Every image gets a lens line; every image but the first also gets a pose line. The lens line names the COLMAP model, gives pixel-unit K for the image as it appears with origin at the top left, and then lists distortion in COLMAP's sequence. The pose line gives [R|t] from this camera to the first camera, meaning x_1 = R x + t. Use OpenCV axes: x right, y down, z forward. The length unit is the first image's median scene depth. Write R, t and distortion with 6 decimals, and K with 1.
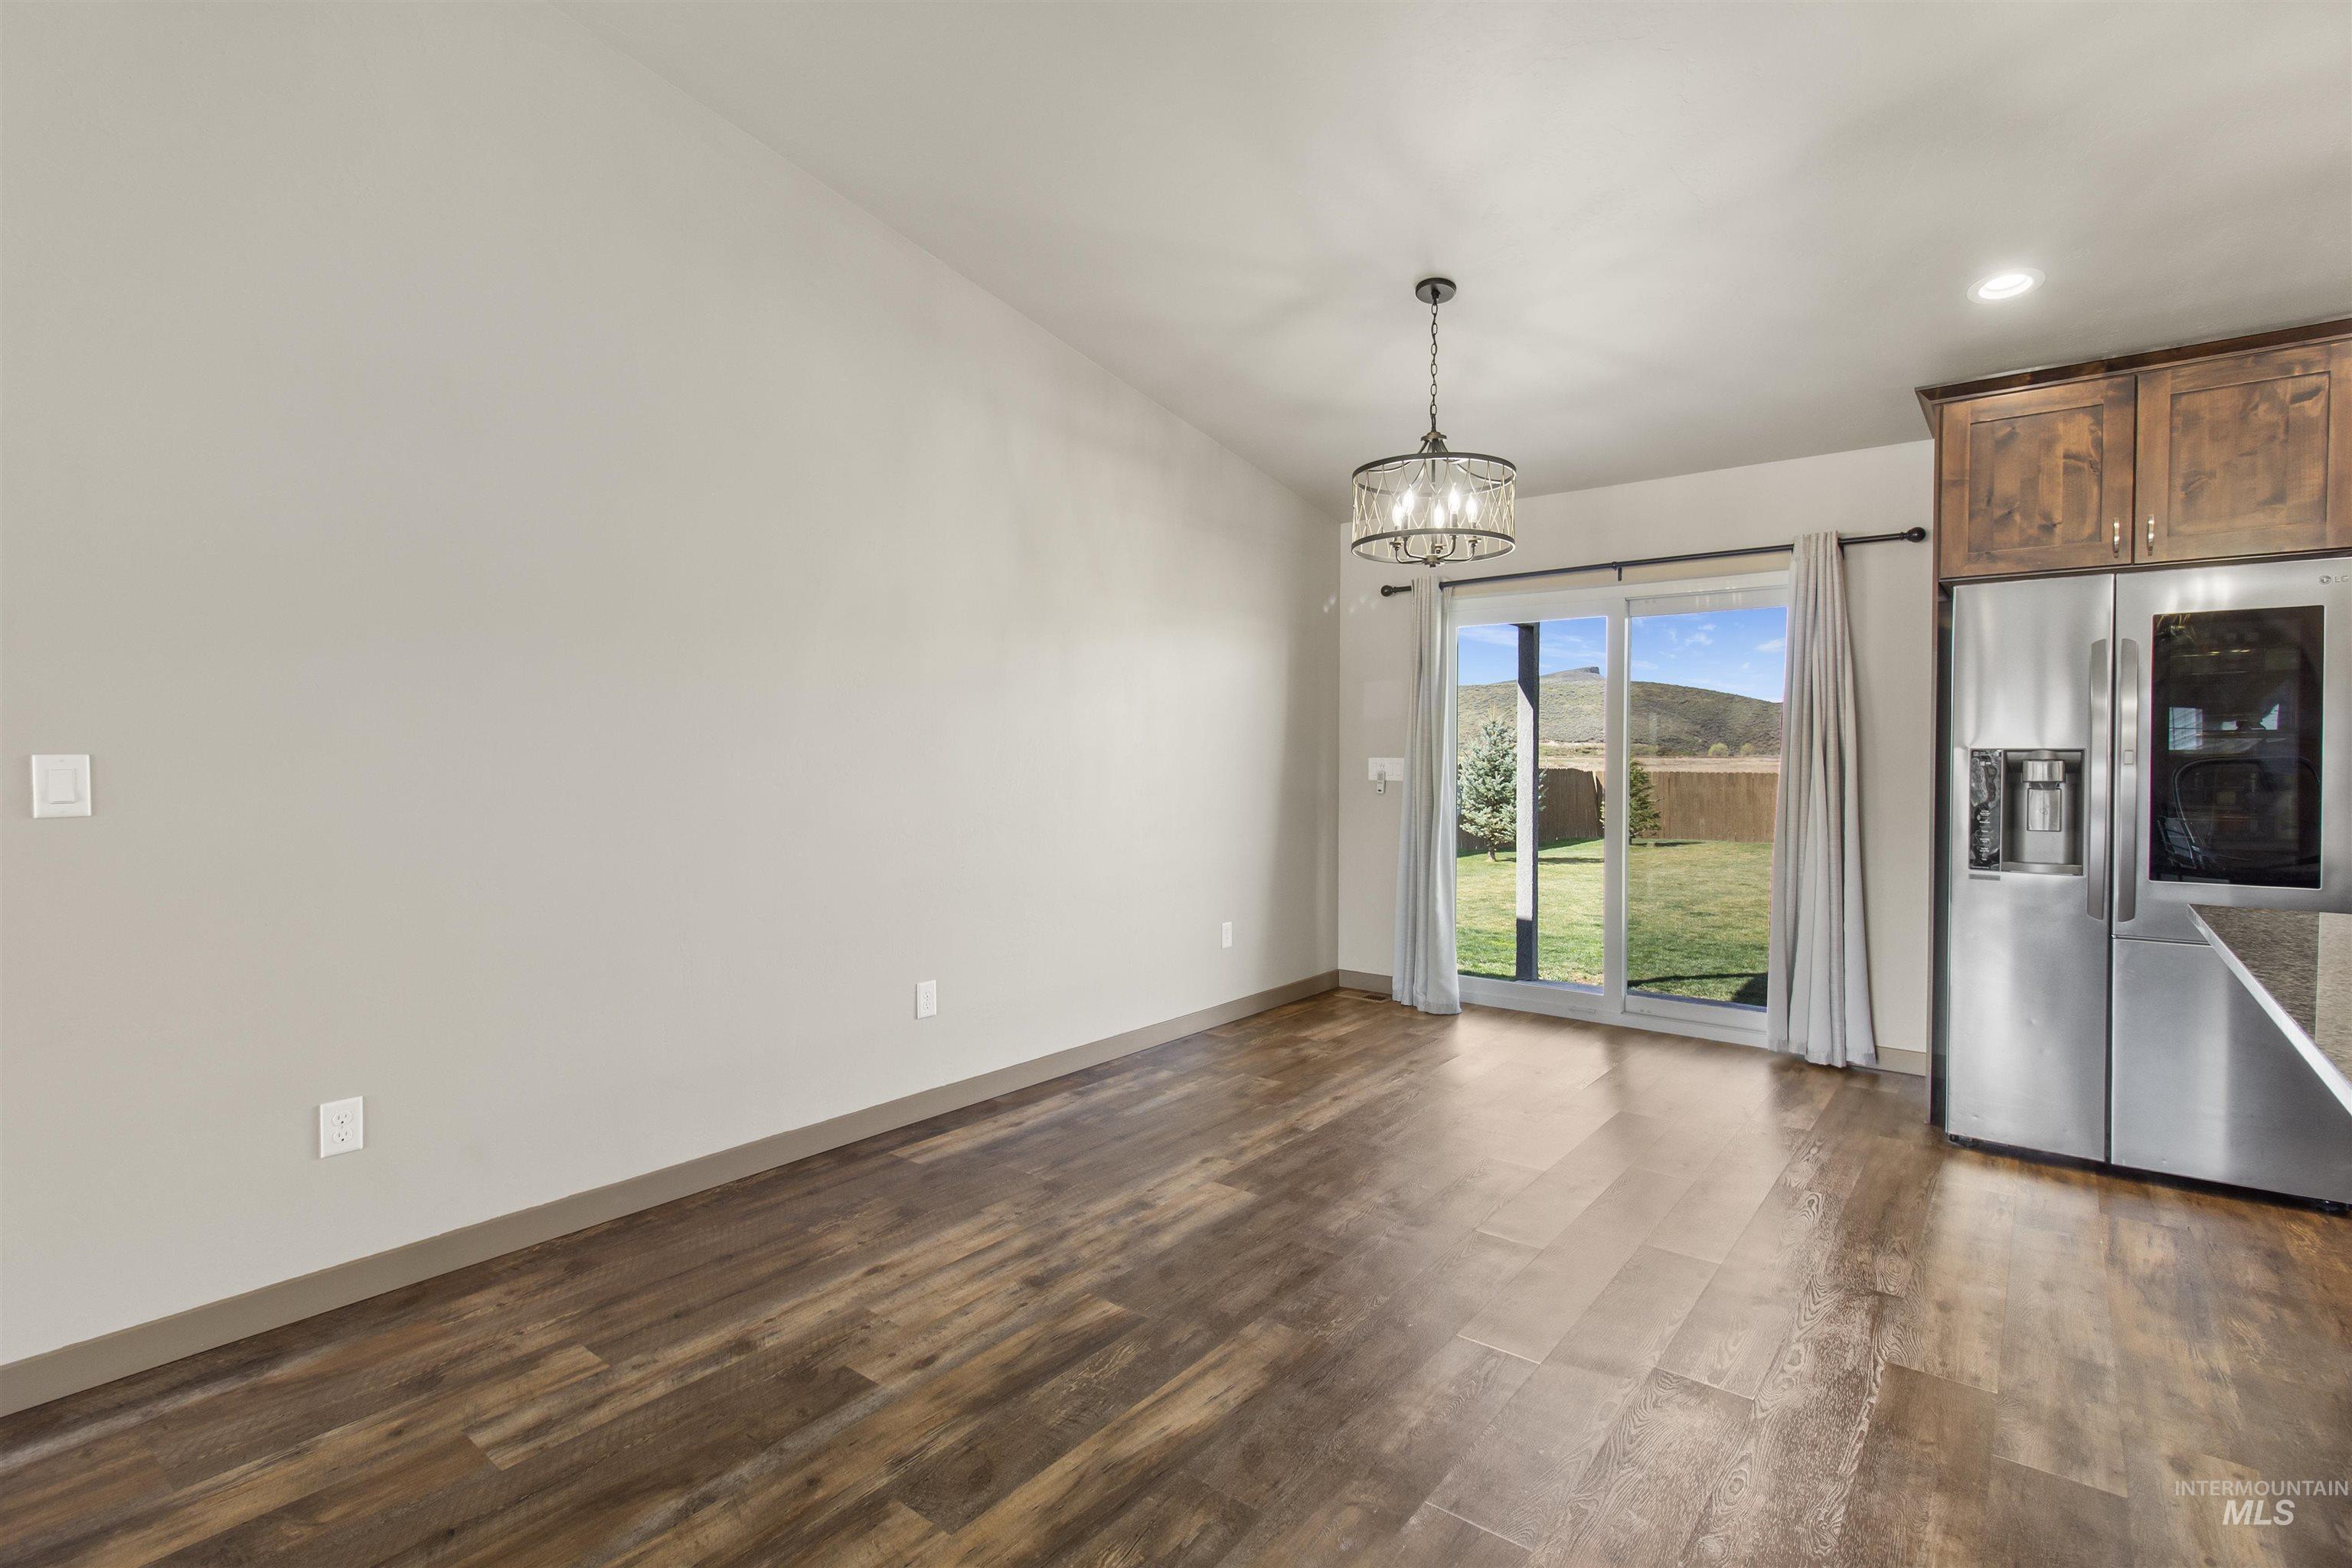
lens RADIAL K [[1093.7, 0, 1187.2], [0, 1093.7, 774.3], [0, 0, 1]] dist [-0.002411, 0.001636]
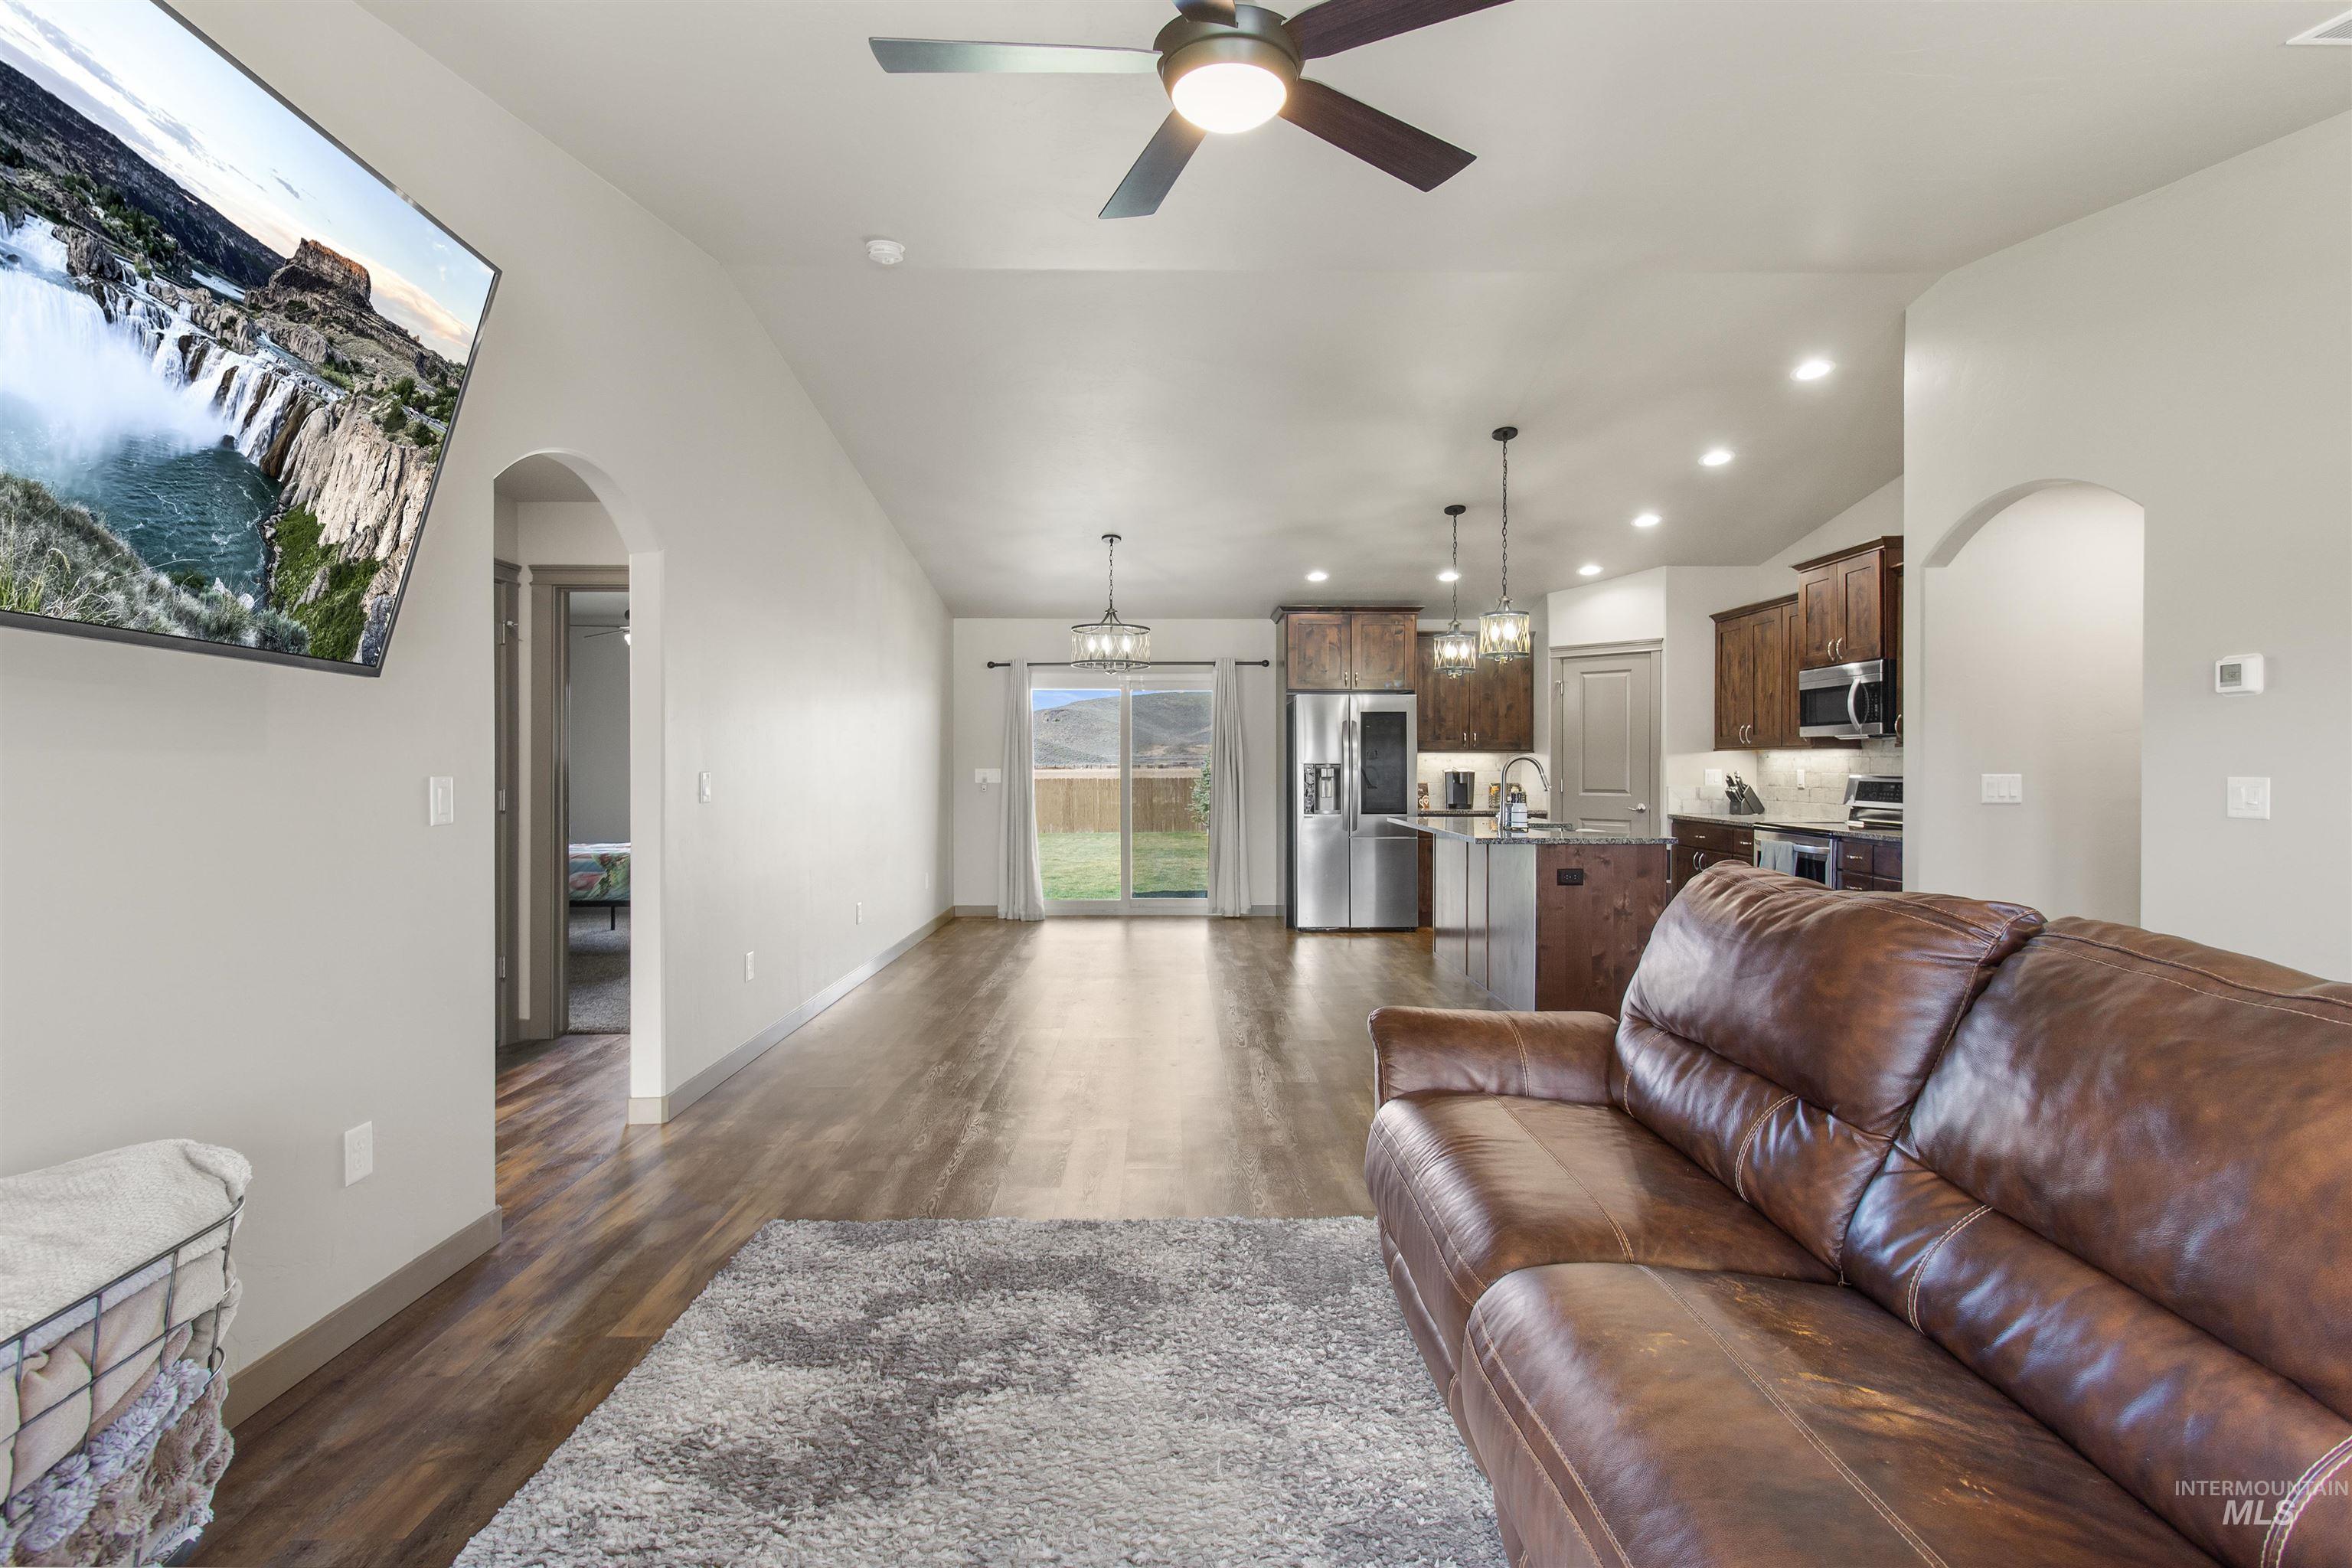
lens RADIAL K [[1093.7, 0, 1178.2], [0, 1093.7, 762.5], [0, 0, 1]] dist [-0.002411, 0.001636]
pose [[0.778810, -0.003027, 0.627252, -0.977833], [0.013815, 0.999829, -0.012327, -0.000232], [-0.627107, 0.018266, 0.778719, -0.674930]]
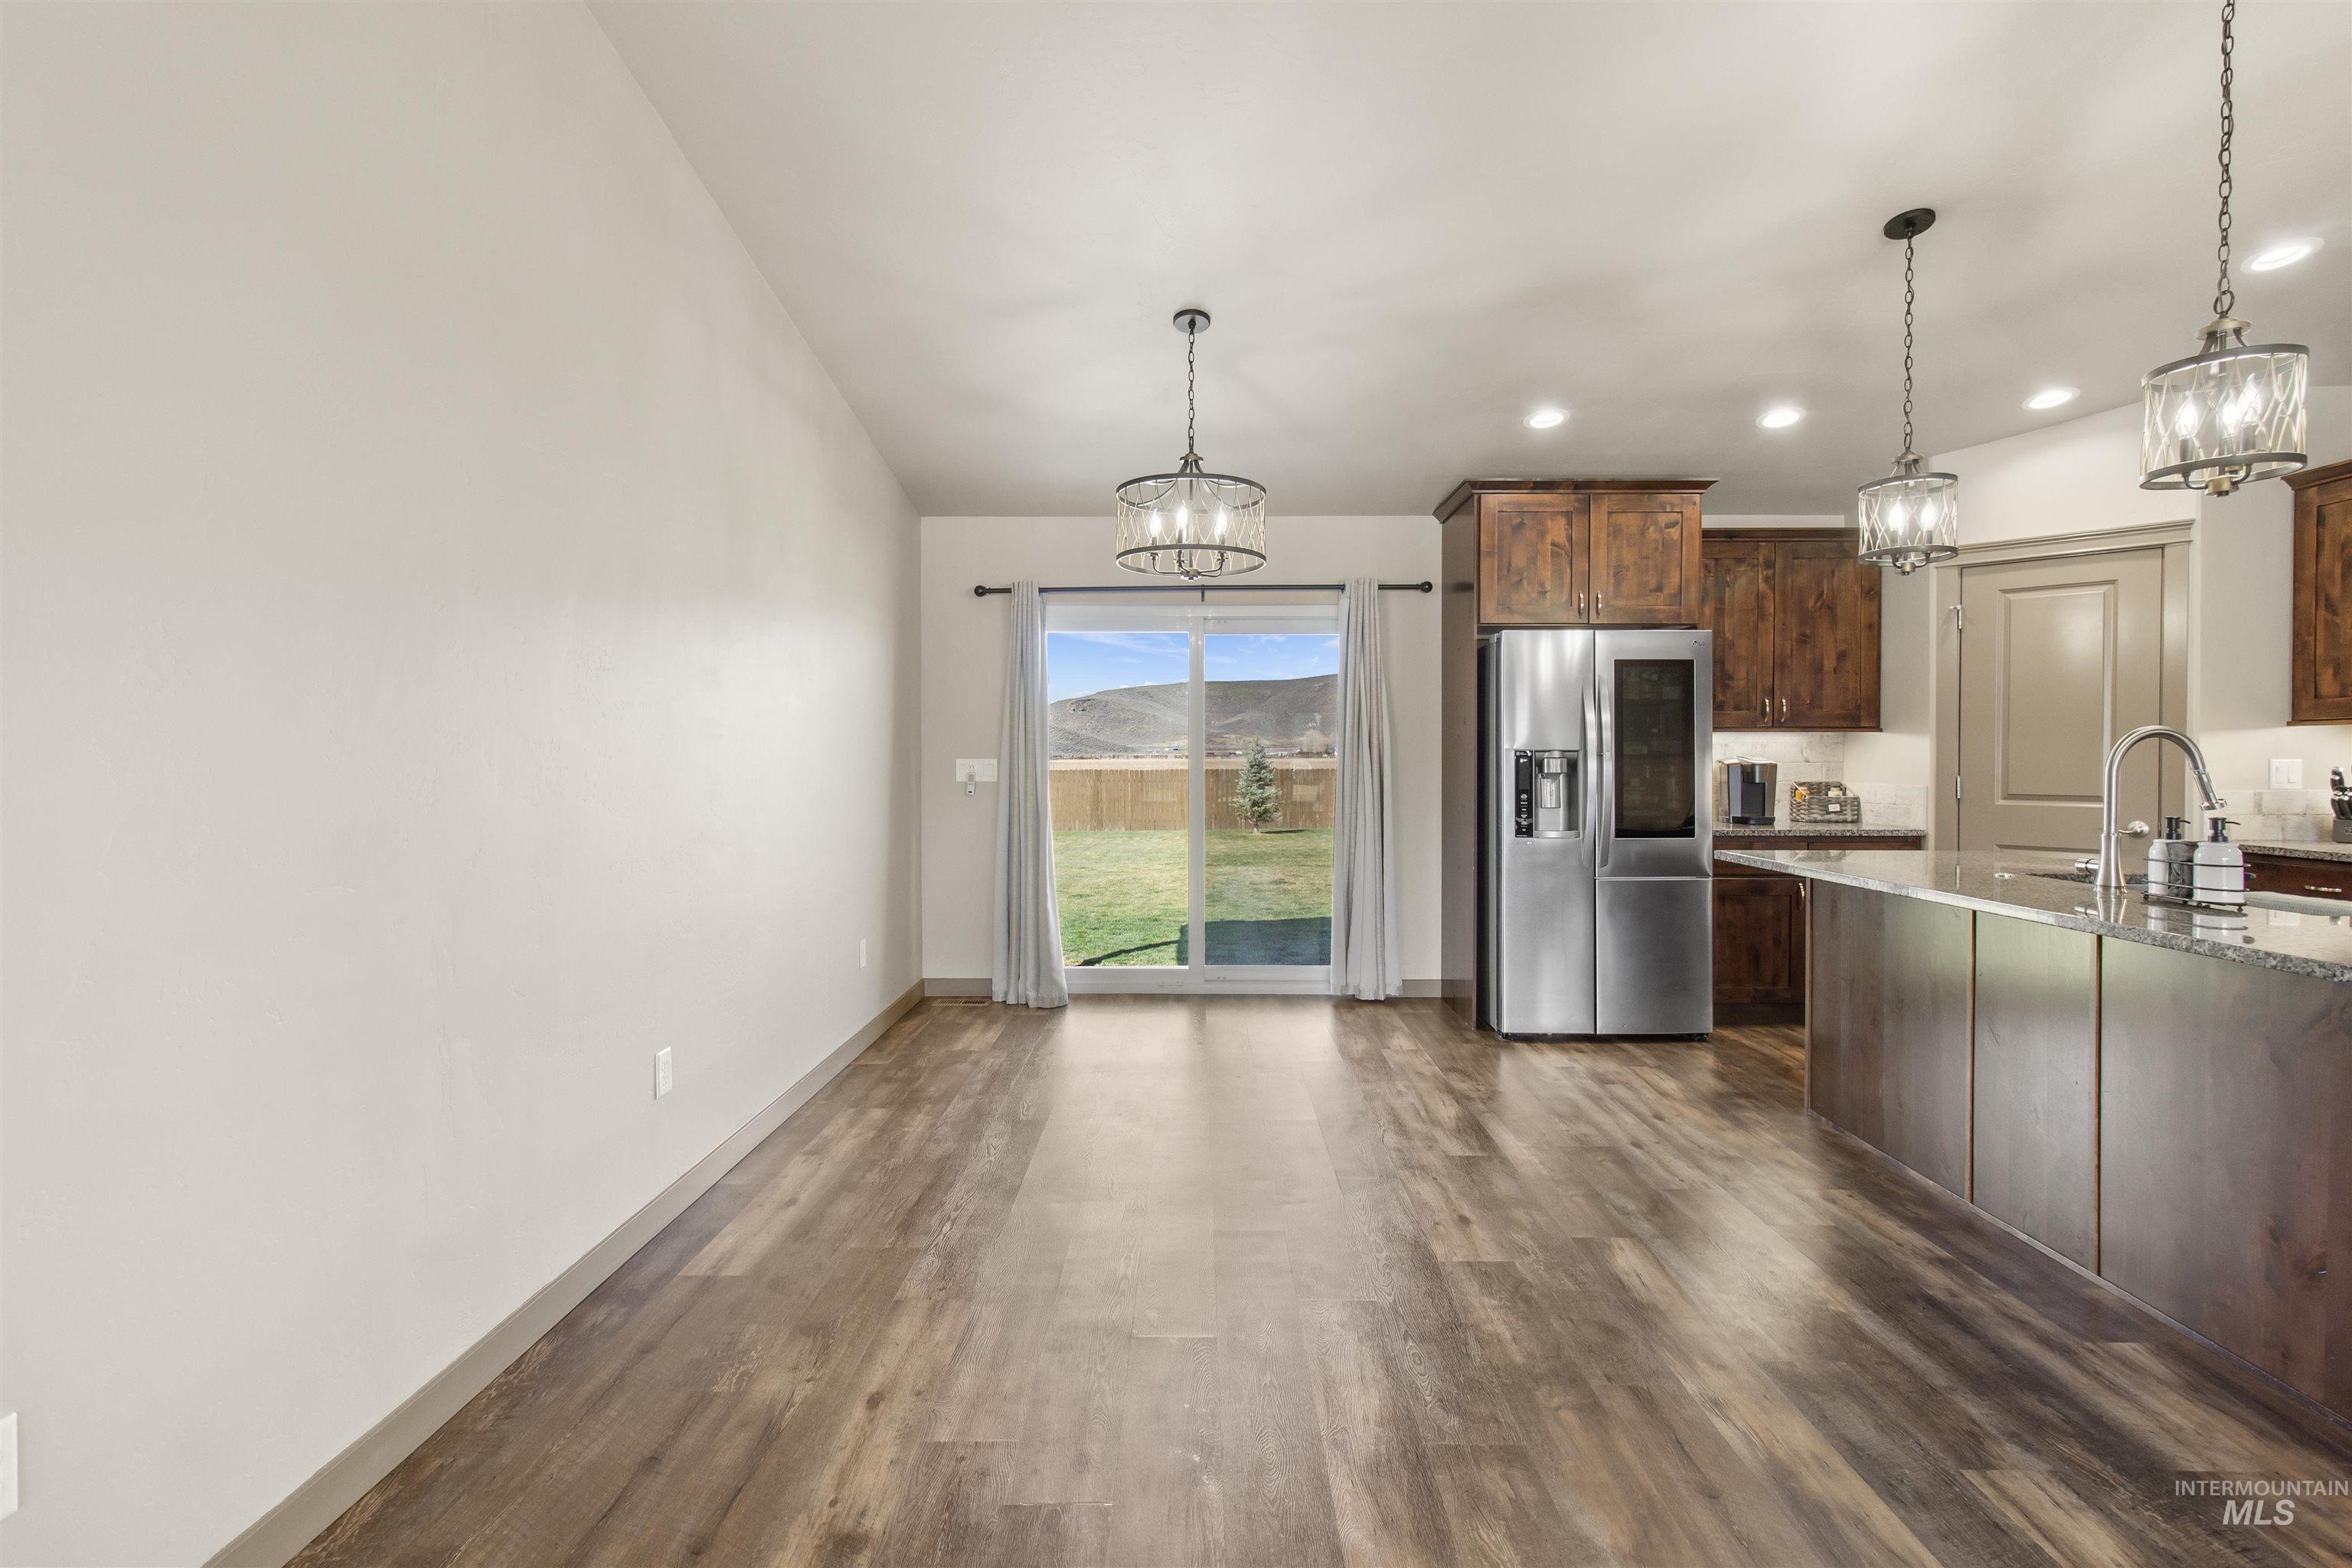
lens RADIAL K [[1093.7, 0, 1181.9], [0, 1093.7, 770.2], [0, 0, 1]] dist [-0.002411, 0.001636]
pose [[0.792240, -0.012650, 0.610078, -0.446117], [0.014056, 0.999898, 0.002481, -0.007204], [-0.610047, 0.006610, 0.792337, 0.166198]]
